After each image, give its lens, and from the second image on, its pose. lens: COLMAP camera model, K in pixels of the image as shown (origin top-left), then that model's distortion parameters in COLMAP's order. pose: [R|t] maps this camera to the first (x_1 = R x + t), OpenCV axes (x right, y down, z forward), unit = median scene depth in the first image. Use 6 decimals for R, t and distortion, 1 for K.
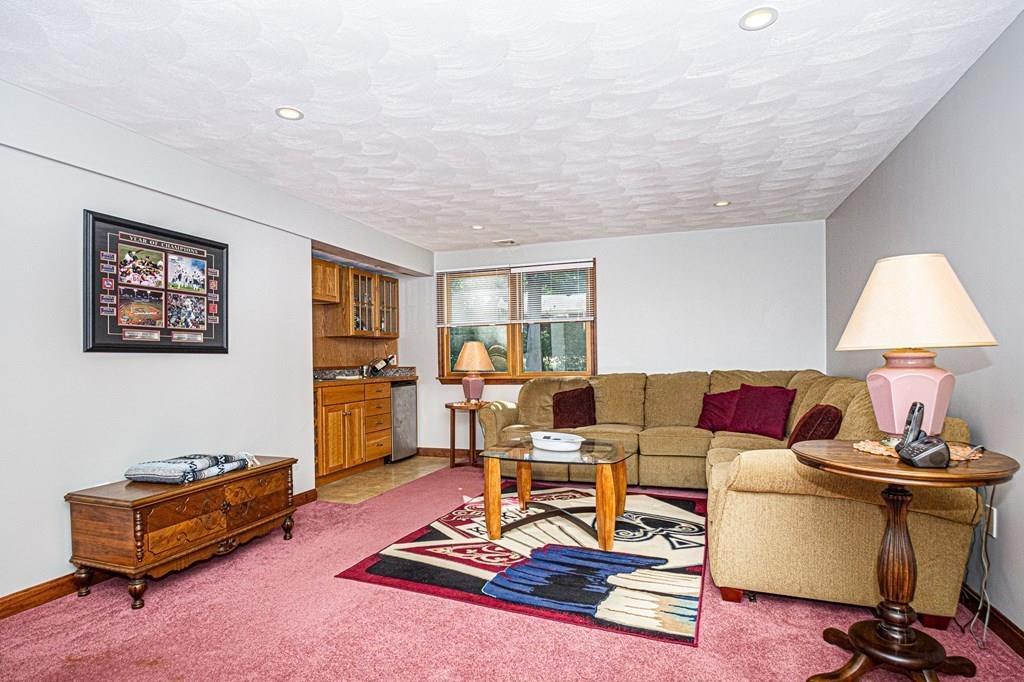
lens RADIAL K [[465.6, 0, 537.2], [0, 465.6, 346.8], [0, 0, 1]] dist [0.003822, 0.000256]
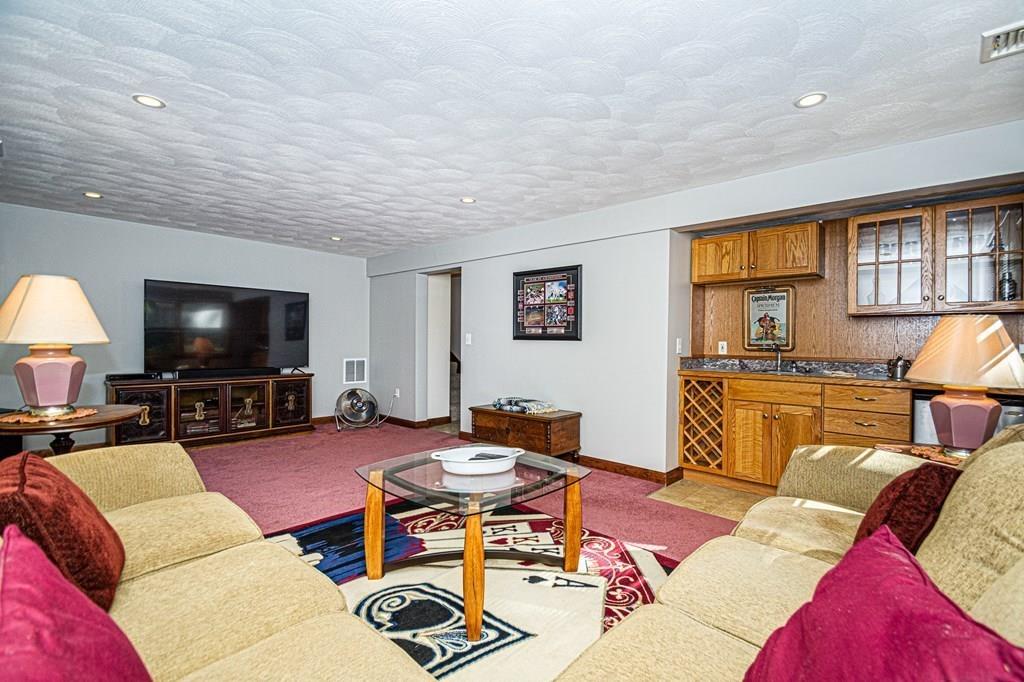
lens RADIAL K [[465.6, 0, 537.2], [0, 465.6, 346.8], [0, 0, 1]] dist [0.003822, 0.000256]
pose [[-0.362700, 0.017041, -0.931750, 0.813236], [0.012755, 0.999830, 0.013321, 0.013385], [0.931818, -0.007053, -0.362856, 1.575714]]
